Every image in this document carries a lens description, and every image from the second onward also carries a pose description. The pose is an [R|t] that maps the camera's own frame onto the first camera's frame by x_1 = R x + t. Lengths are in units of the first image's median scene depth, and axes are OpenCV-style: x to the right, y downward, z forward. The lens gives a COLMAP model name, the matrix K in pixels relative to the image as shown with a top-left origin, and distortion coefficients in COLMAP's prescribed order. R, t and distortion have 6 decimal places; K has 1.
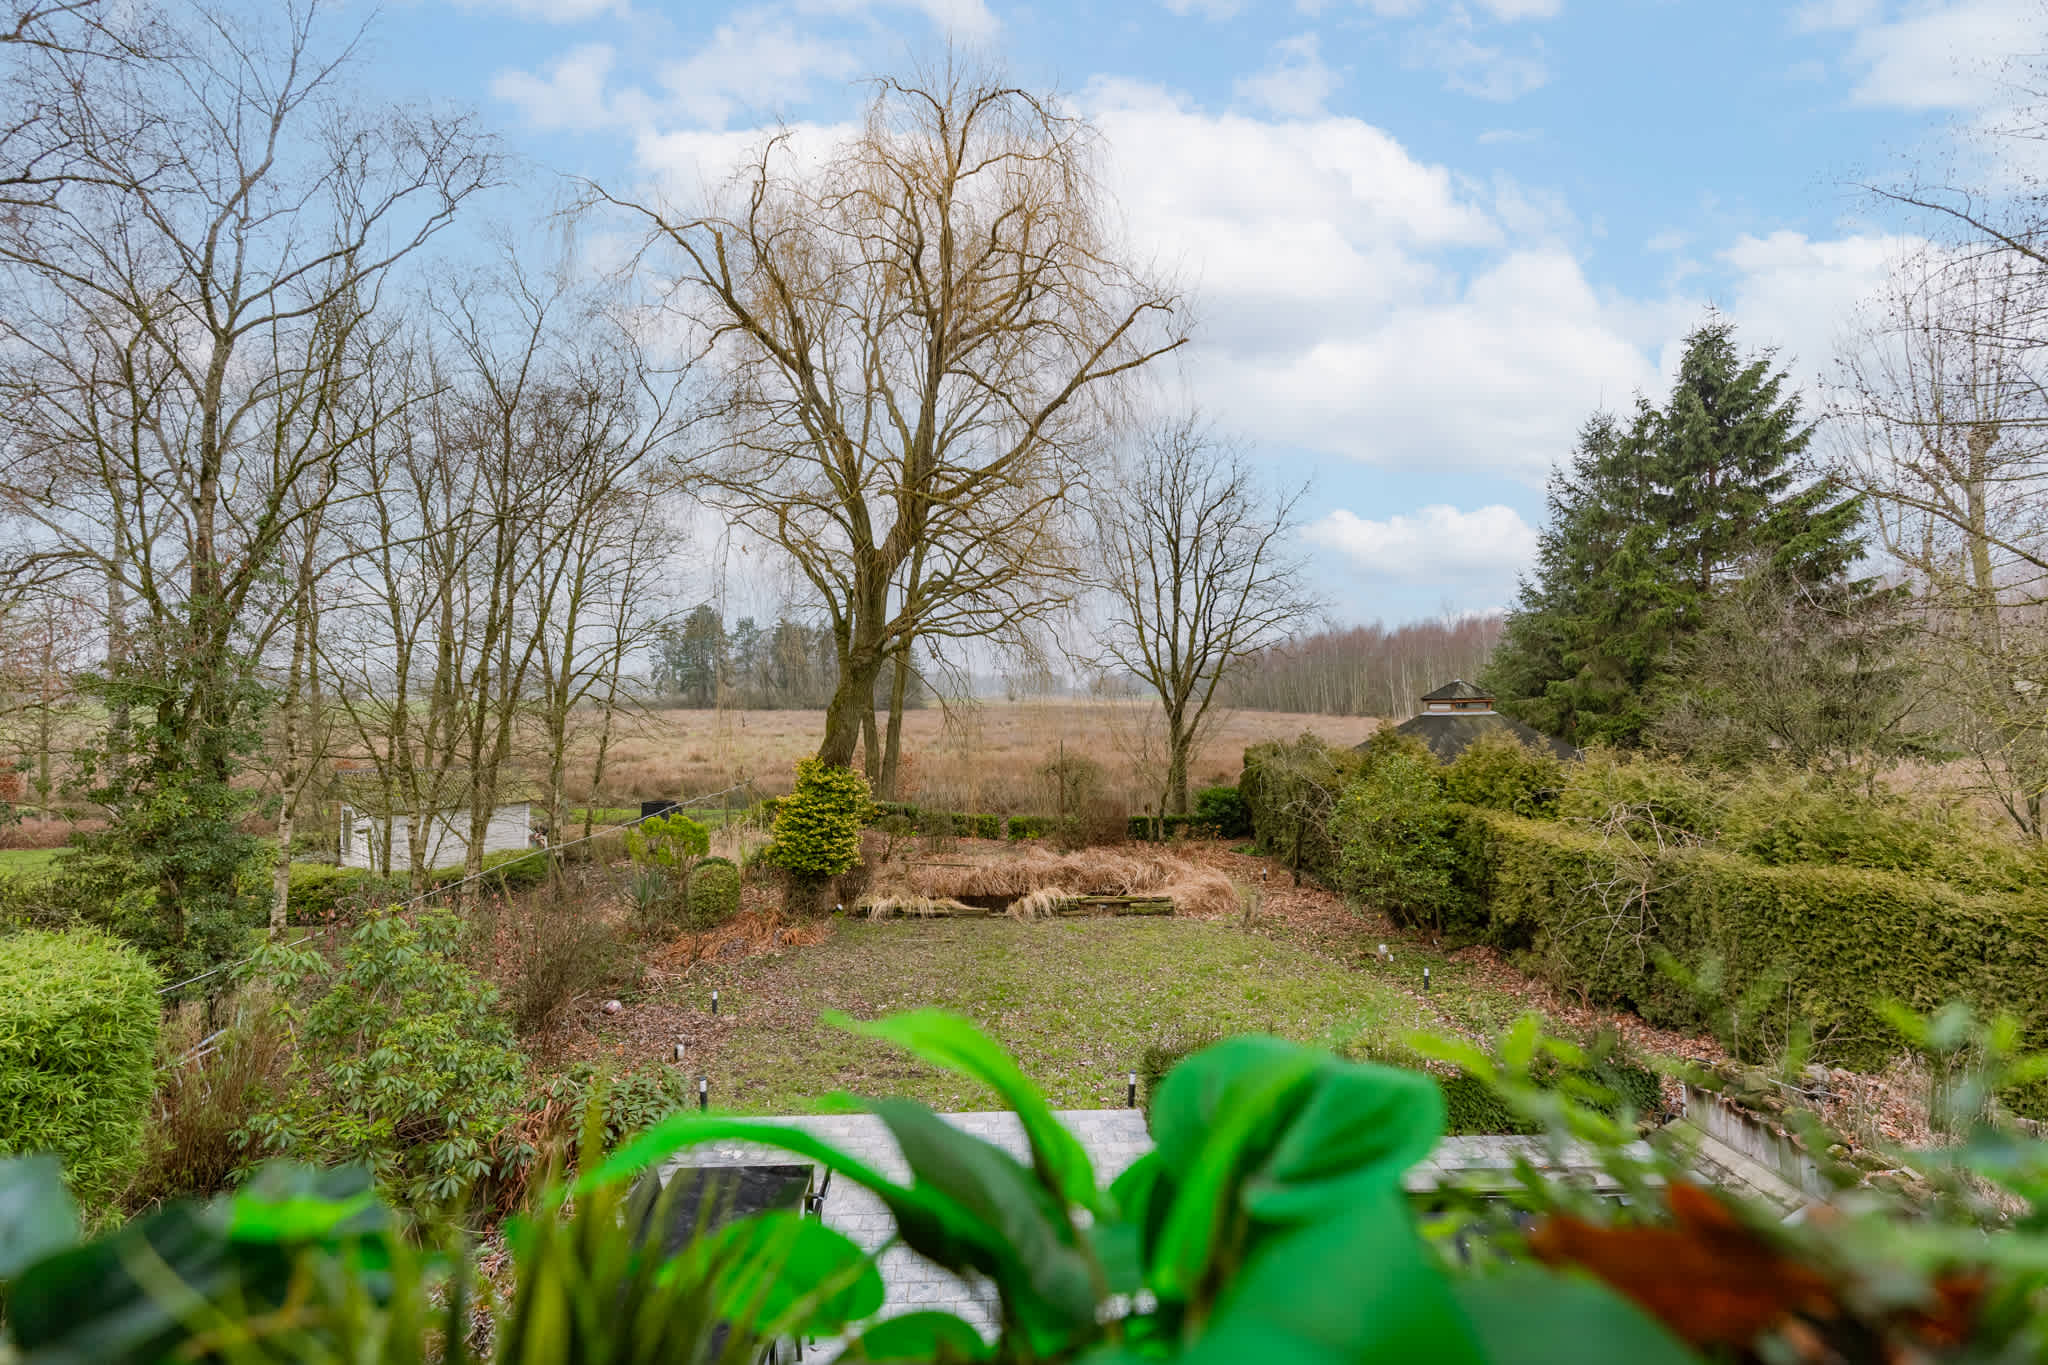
lens RADIAL K [[912.5, 0, 1018.9], [0, 912.5, 684.3], [0, 0, 1]] dist [0.002361, 0.000275]
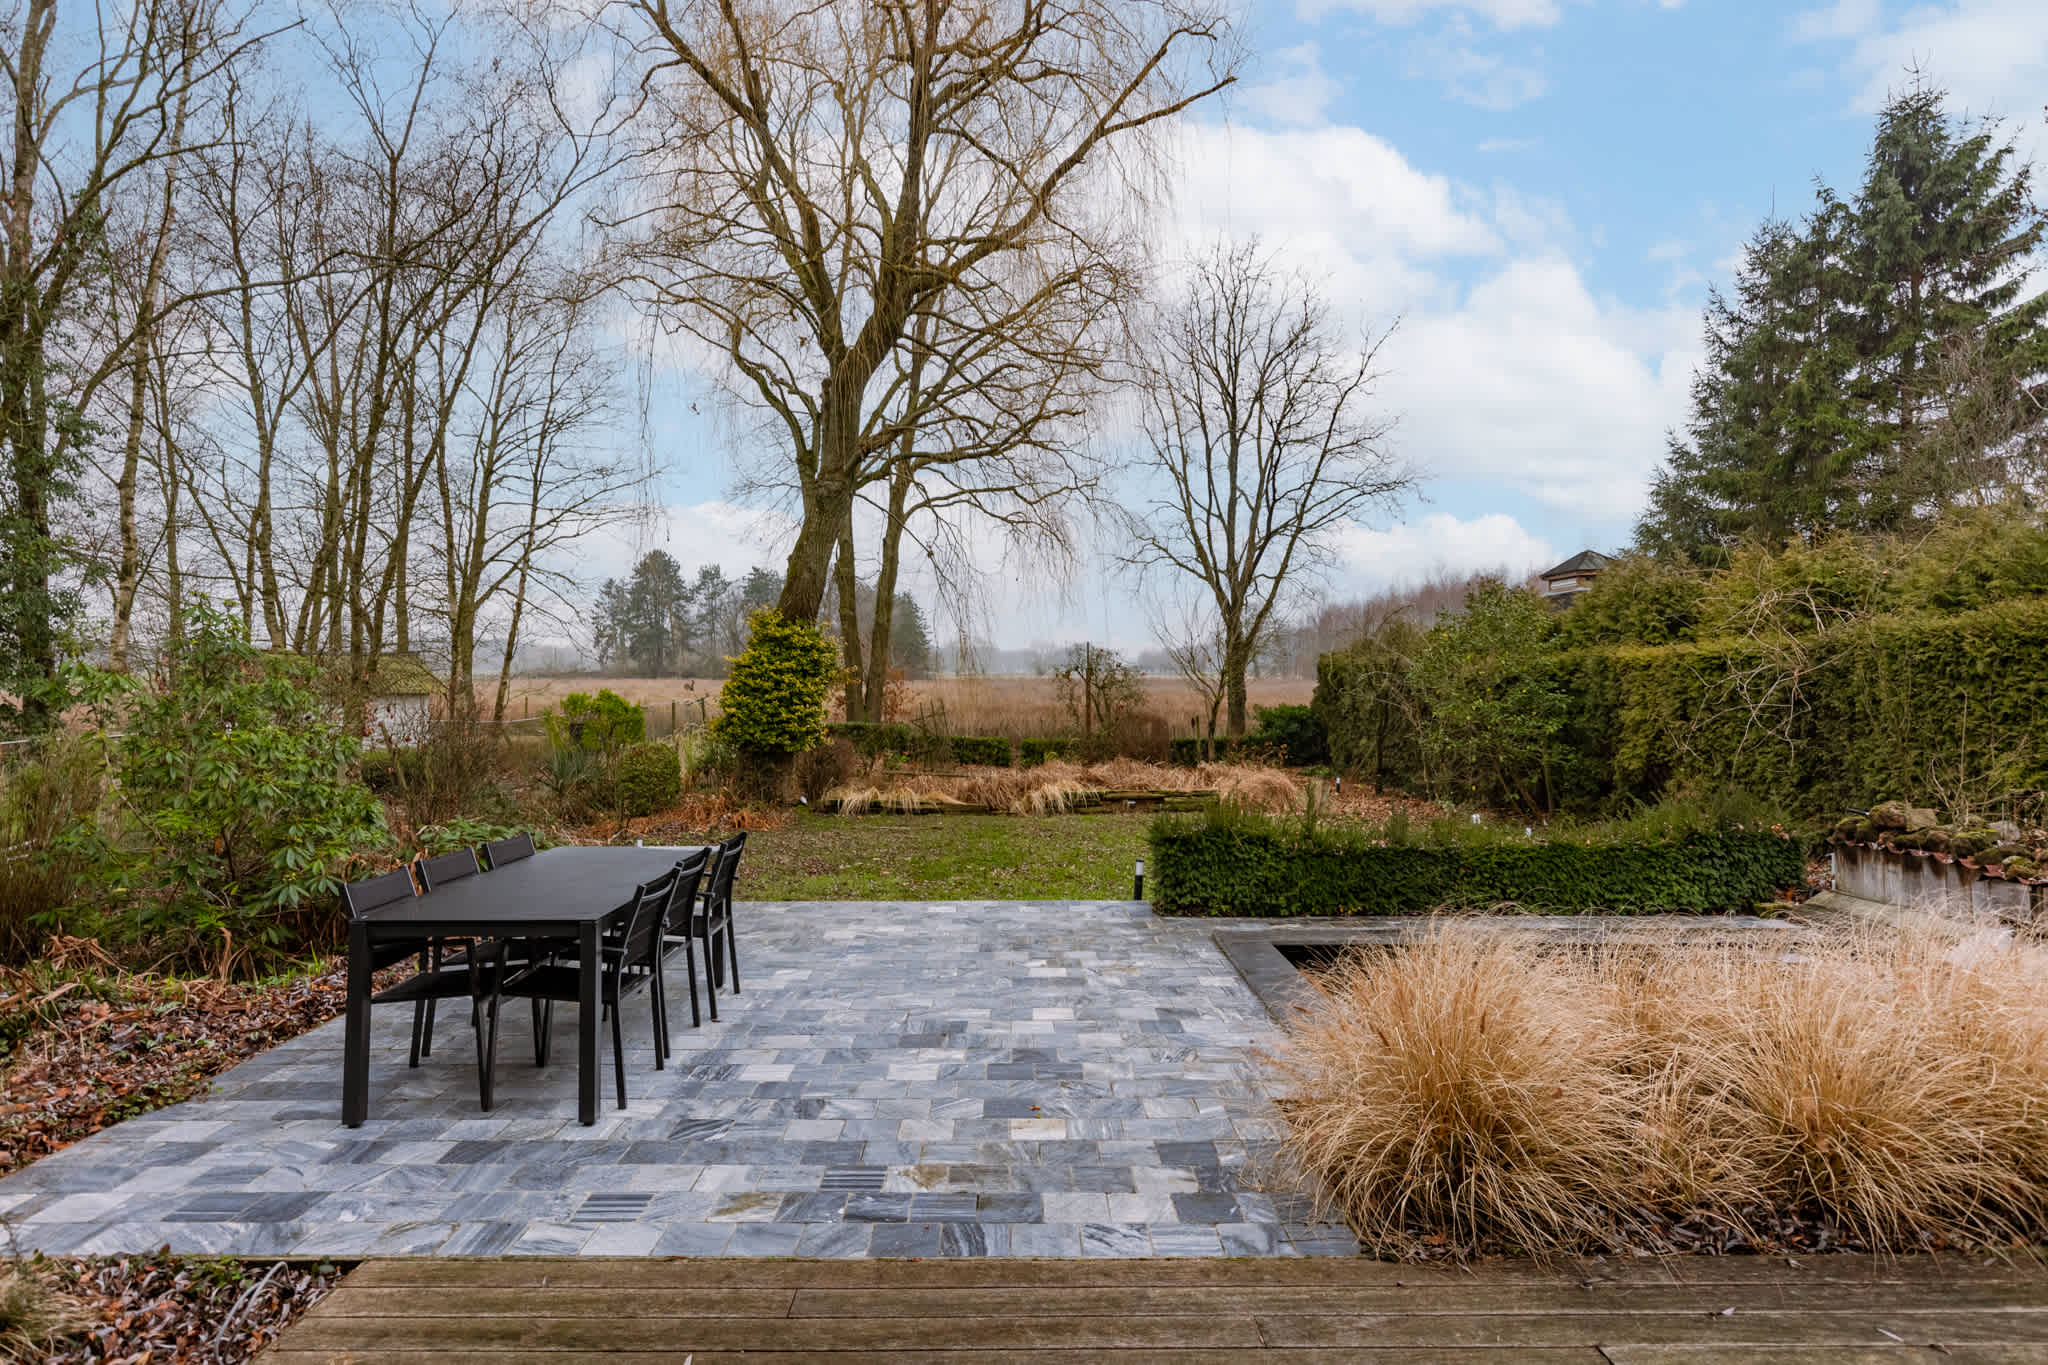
lens RADIAL K [[1141.7, 0, 1024.0], [0, 1141.7, 682.5], [0, 0, 1]] dist [0.002513, 0.002604]
pose [[0.999632, 0.001715, -0.027064, 0.021687], [-0.001727, 0.999998, -0.000423, 0.117276], [0.027063, 0.000469, 0.999634, -0.003346]]
